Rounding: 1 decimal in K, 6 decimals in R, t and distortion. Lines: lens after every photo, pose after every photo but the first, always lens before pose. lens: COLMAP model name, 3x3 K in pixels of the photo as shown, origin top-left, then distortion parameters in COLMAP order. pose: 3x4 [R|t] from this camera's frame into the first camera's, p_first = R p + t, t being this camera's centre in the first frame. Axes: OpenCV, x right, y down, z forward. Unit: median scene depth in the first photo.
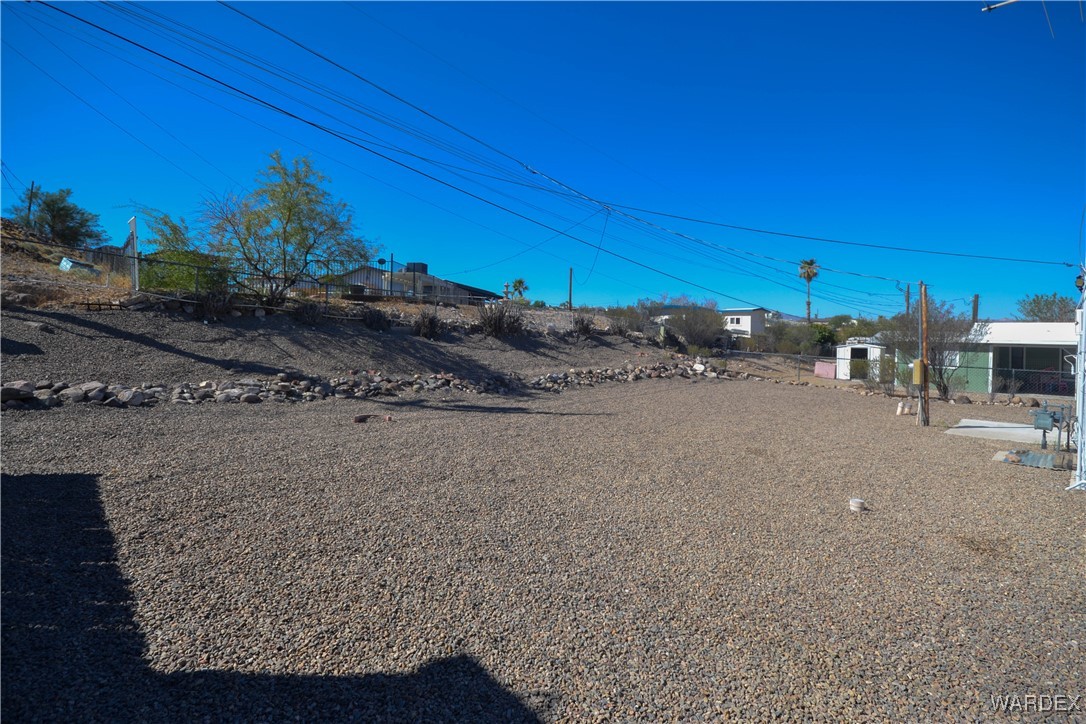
lens RADIAL K [[495.4, 0, 545.5], [0, 495.4, 334.7], [0, 0, 1]] dist [0.002788, -0.004755]
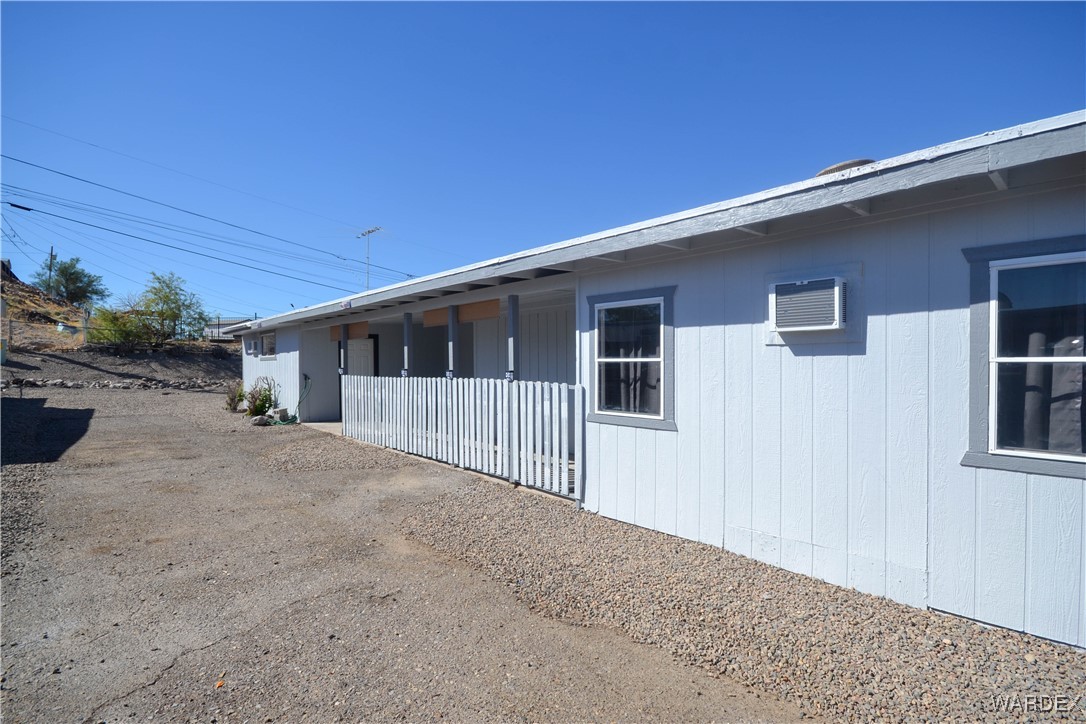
lens RADIAL K [[495.4, 0, 537.4], [0, 495.4, 366.0], [0, 0, 1]] dist [0.002788, -0.004755]
pose [[0.998980, -0.023984, -0.038259, 1.326962], [0.024107, 0.999706, 0.002771, 0.058831], [0.038181, -0.003690, 0.999264, -1.174437]]
